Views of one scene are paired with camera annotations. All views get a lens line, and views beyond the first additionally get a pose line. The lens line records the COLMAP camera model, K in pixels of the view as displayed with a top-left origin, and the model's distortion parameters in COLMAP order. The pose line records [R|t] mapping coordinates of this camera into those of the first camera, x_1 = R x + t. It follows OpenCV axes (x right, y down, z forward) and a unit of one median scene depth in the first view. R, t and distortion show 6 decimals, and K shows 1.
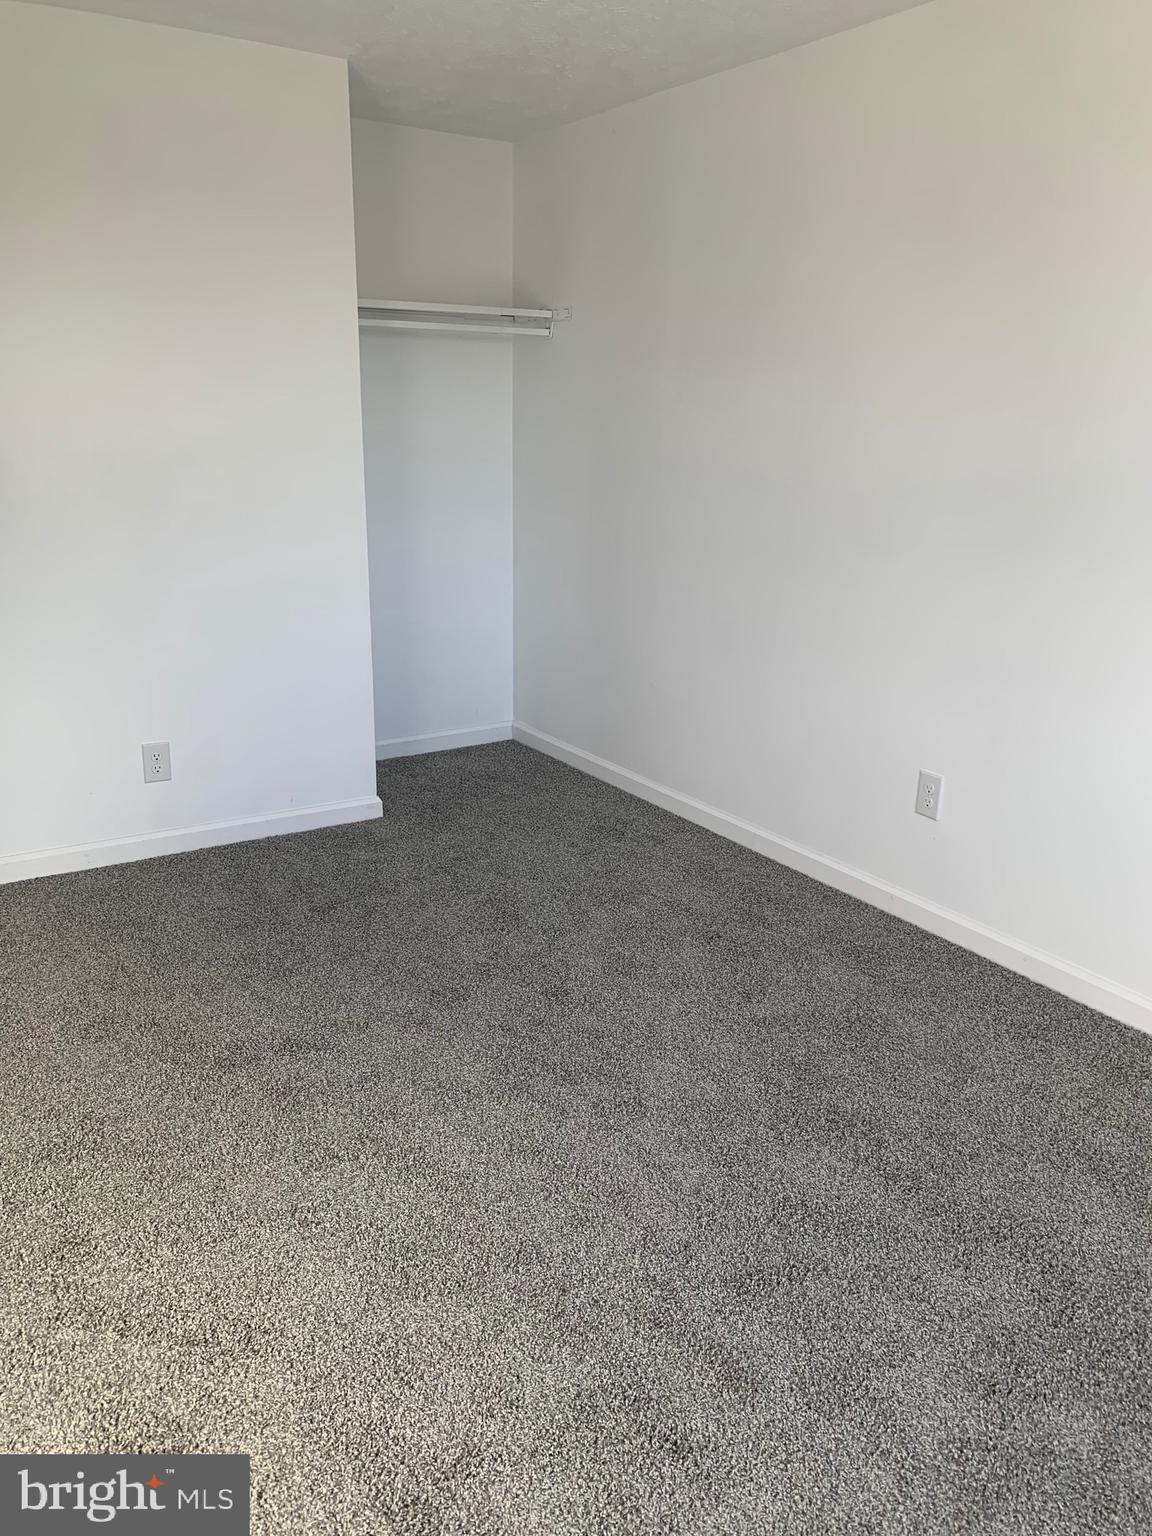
lens RADIAL K [[1169.3, 0, 582.8], [0, 1169.3, 767.9], [0, 0, 1]] dist [0.031168, -0.031415]
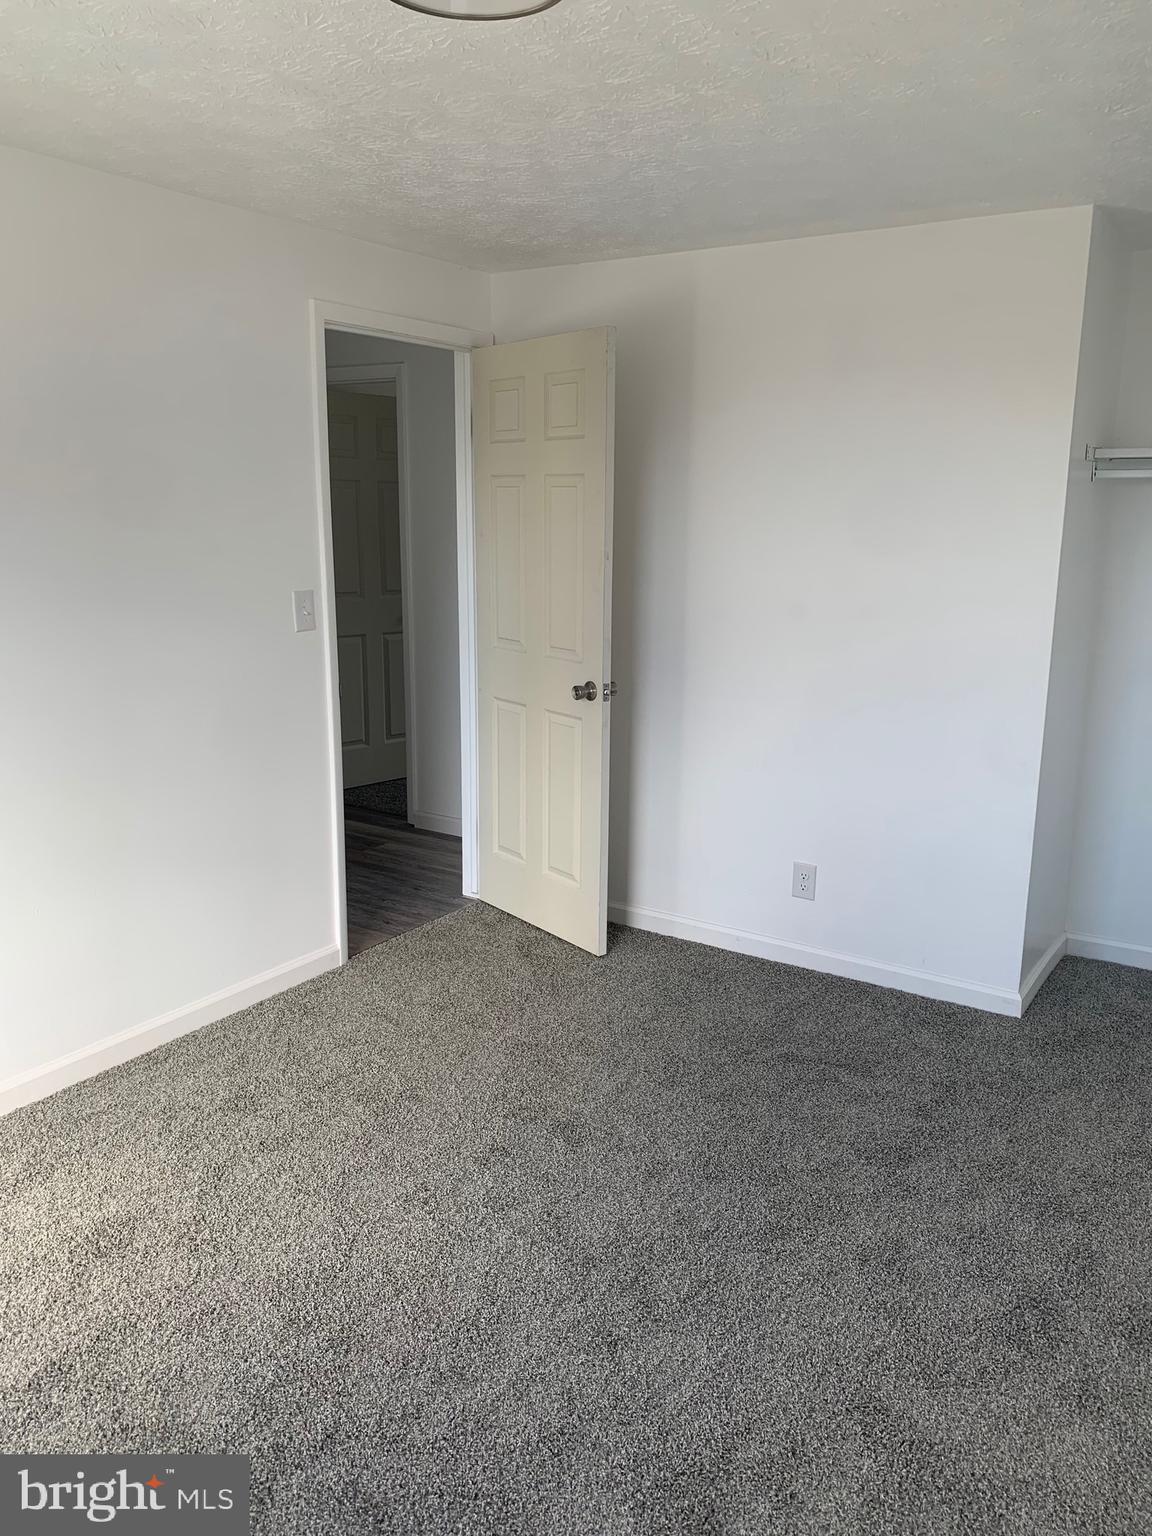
lens RADIAL K [[1169.3, 0, 581.9], [0, 1169.3, 771.2], [0, 0, 1]] dist [0.031168, -0.031415]
pose [[0.429443, 0.192490, -0.882341, 0.489987], [-0.269889, 0.959726, 0.078015, -0.132524], [0.861823, 0.204632, 0.464099, 0.301677]]
